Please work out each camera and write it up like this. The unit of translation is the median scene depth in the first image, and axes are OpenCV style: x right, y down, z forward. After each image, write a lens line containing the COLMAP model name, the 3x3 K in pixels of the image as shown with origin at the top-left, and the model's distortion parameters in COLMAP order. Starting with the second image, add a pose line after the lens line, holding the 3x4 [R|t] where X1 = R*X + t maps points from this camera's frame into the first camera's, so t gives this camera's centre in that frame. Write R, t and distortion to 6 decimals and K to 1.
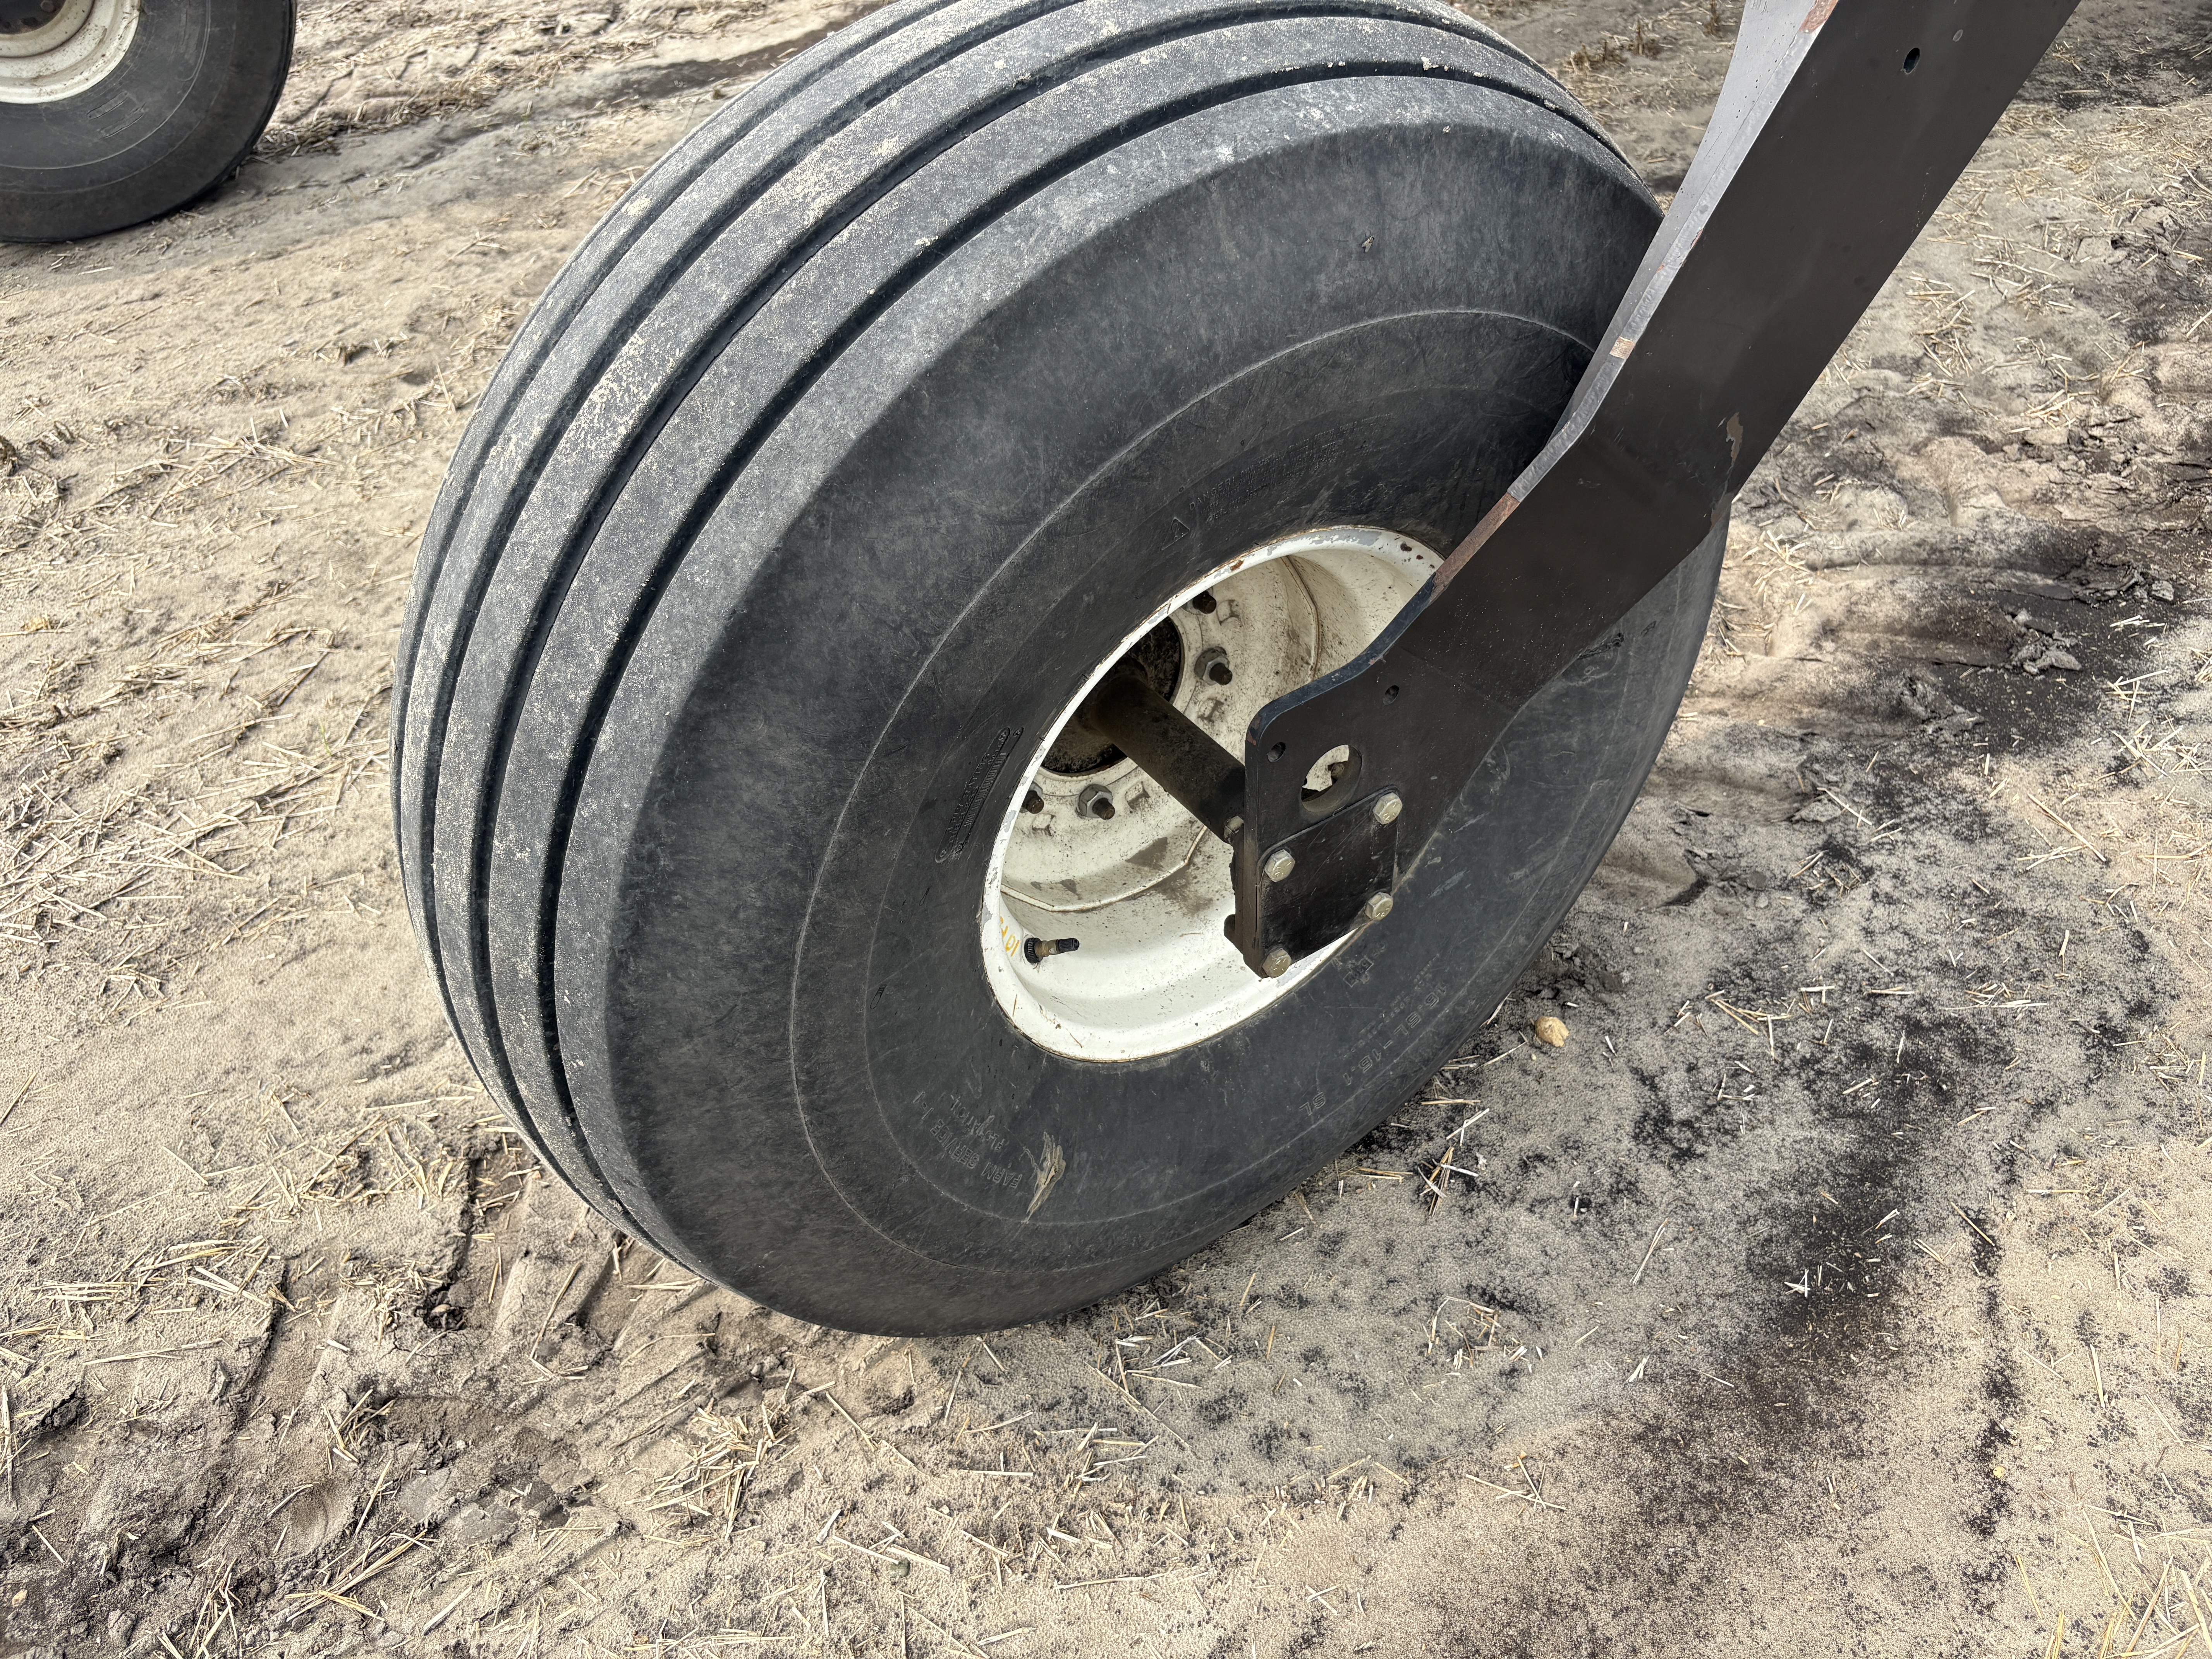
lens RADIAL K [[1709.7, 0, 1118.3], [0, 1709.7, 823.8], [0, 0, 1]] dist [0.031946, -0.044139]
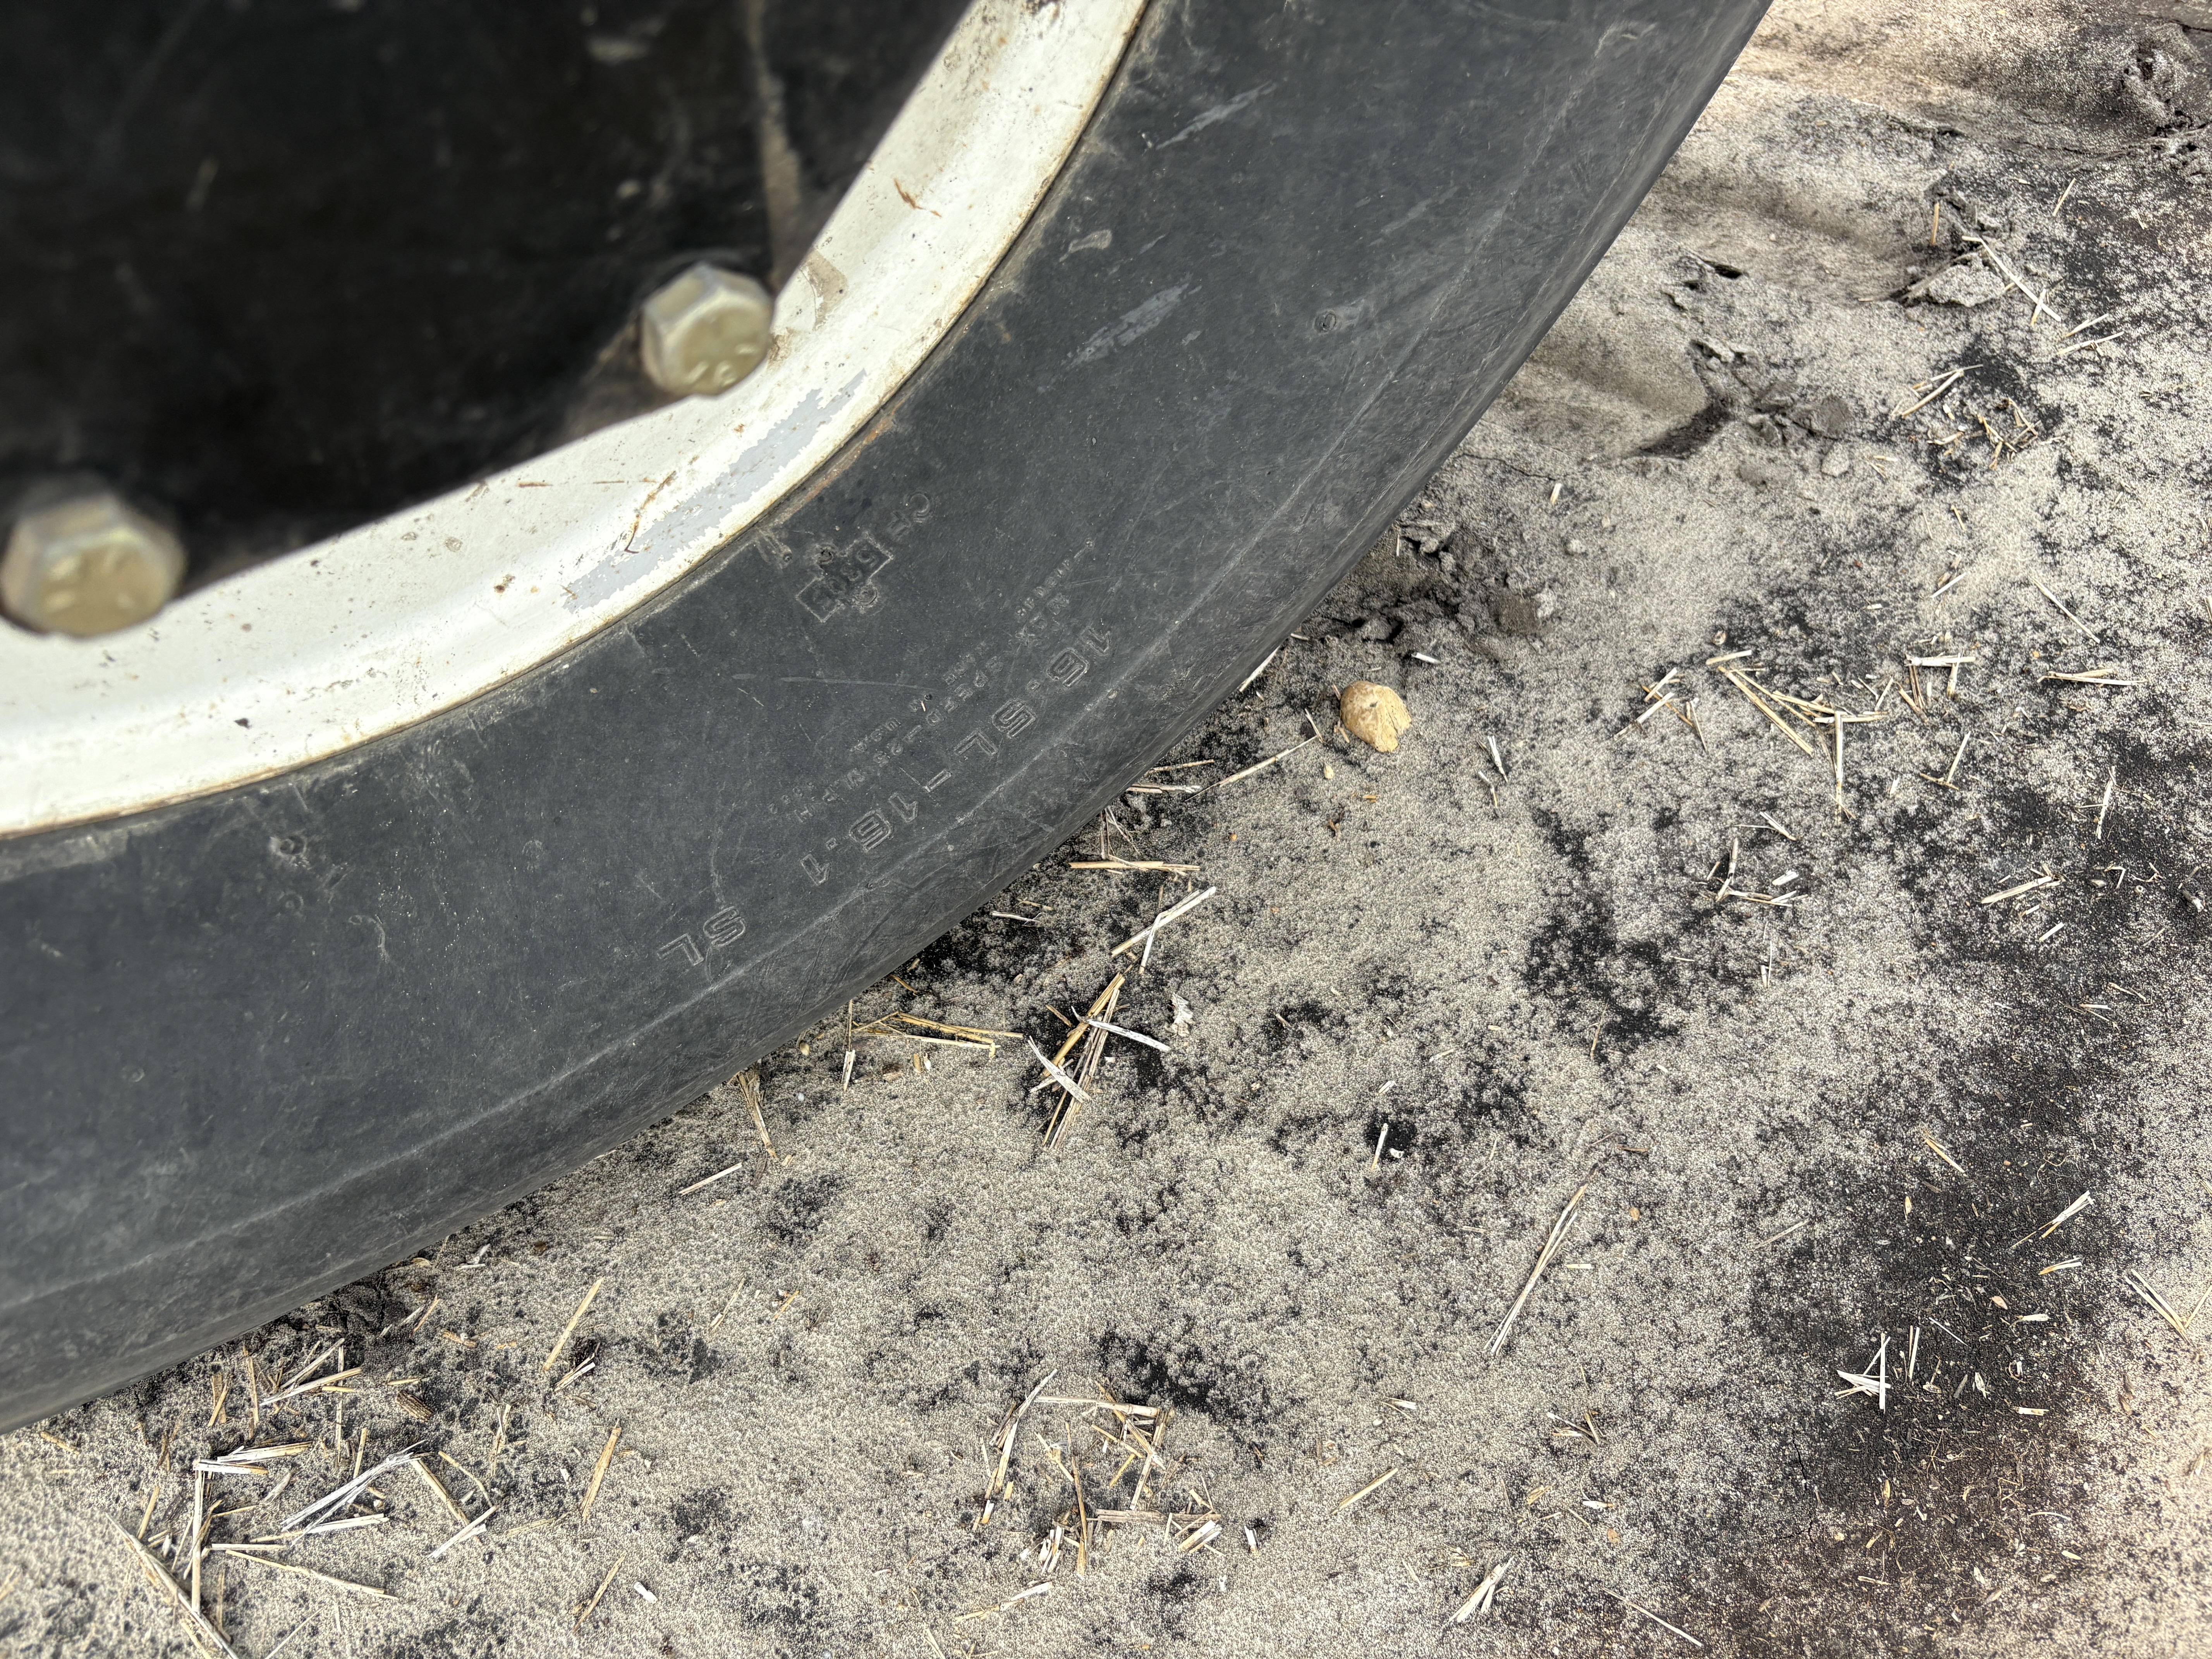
lens RADIAL K [[1709.7, 0, 1088.1], [0, 1709.7, 820.1], [0, 0, 1]] dist [0.031946, -0.044139]
pose [[0.993198, 0.059794, 0.099908, 0.144546], [-0.084684, 0.959862, 0.267384, 0.035457], [-0.079910, -0.274026, 0.958397, 0.610015]]
